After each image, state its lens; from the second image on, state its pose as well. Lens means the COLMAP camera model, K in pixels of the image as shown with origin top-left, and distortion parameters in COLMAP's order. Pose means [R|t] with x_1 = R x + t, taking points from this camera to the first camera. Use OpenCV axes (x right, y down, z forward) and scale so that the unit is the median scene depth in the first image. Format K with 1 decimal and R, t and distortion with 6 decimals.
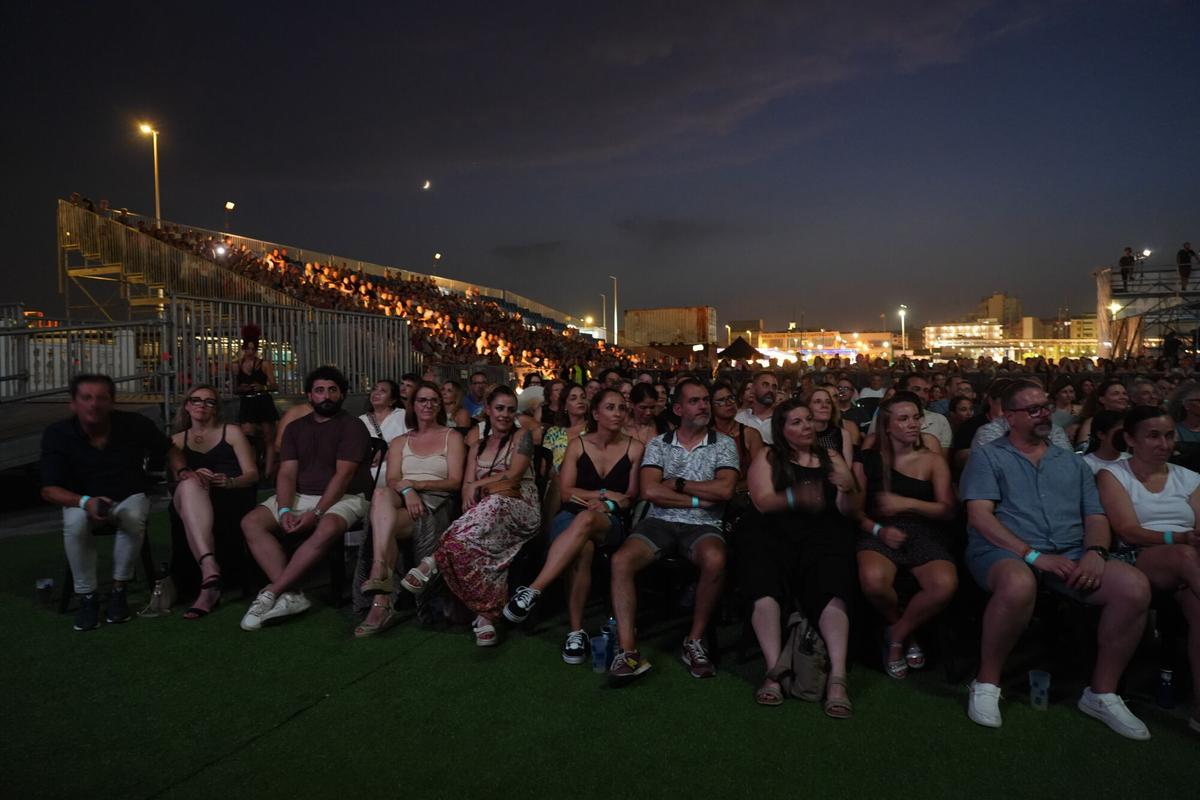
lens RADIAL K [[805.8, 0, 602.6], [0, 805.8, 388.0], [0, 0, 1]] dist [-0.004339, 0.000779]
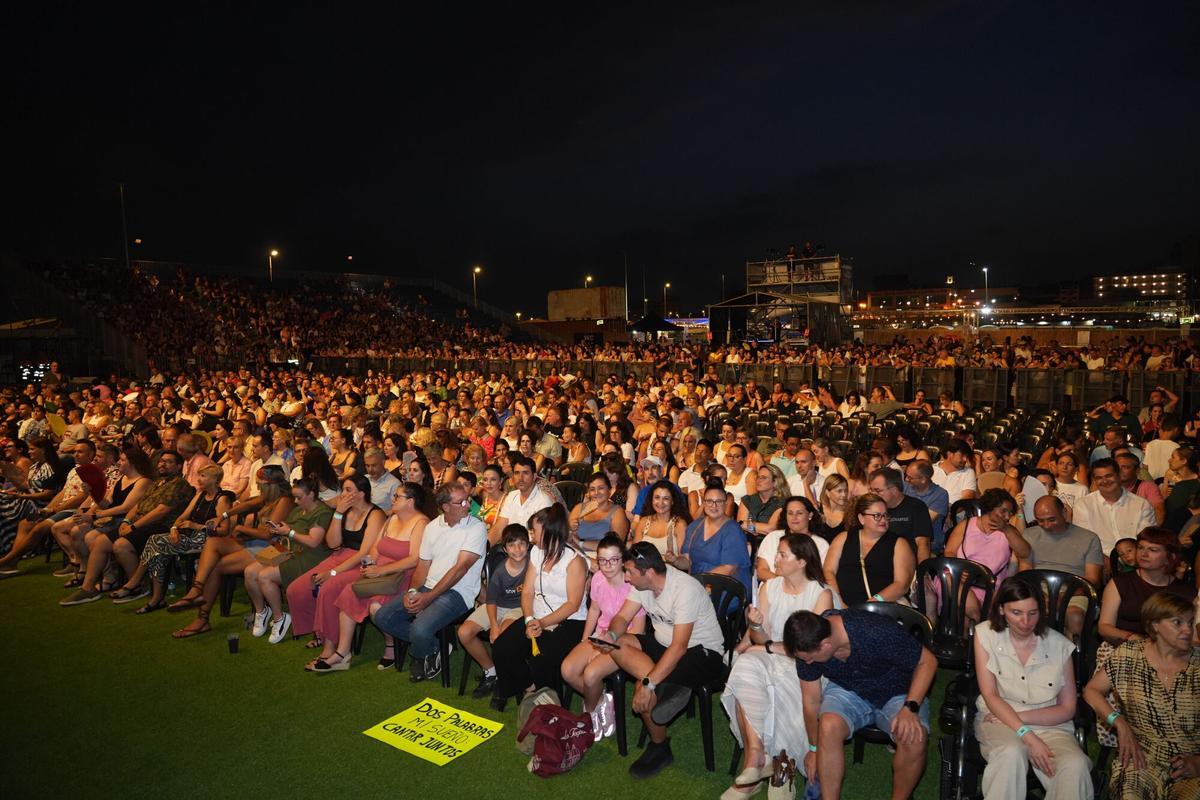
lens RADIAL K [[804.8, 0, 604.3], [0, 804.8, 396.6], [0, 0, 1]] dist [-0.006599, 0.002397]
pose [[0.973489, 0.004003, -0.228698, 0.769494], [0.010454, 0.998024, 0.061966, -0.030003], [0.228494, -0.062714, 0.971523, -0.259243]]
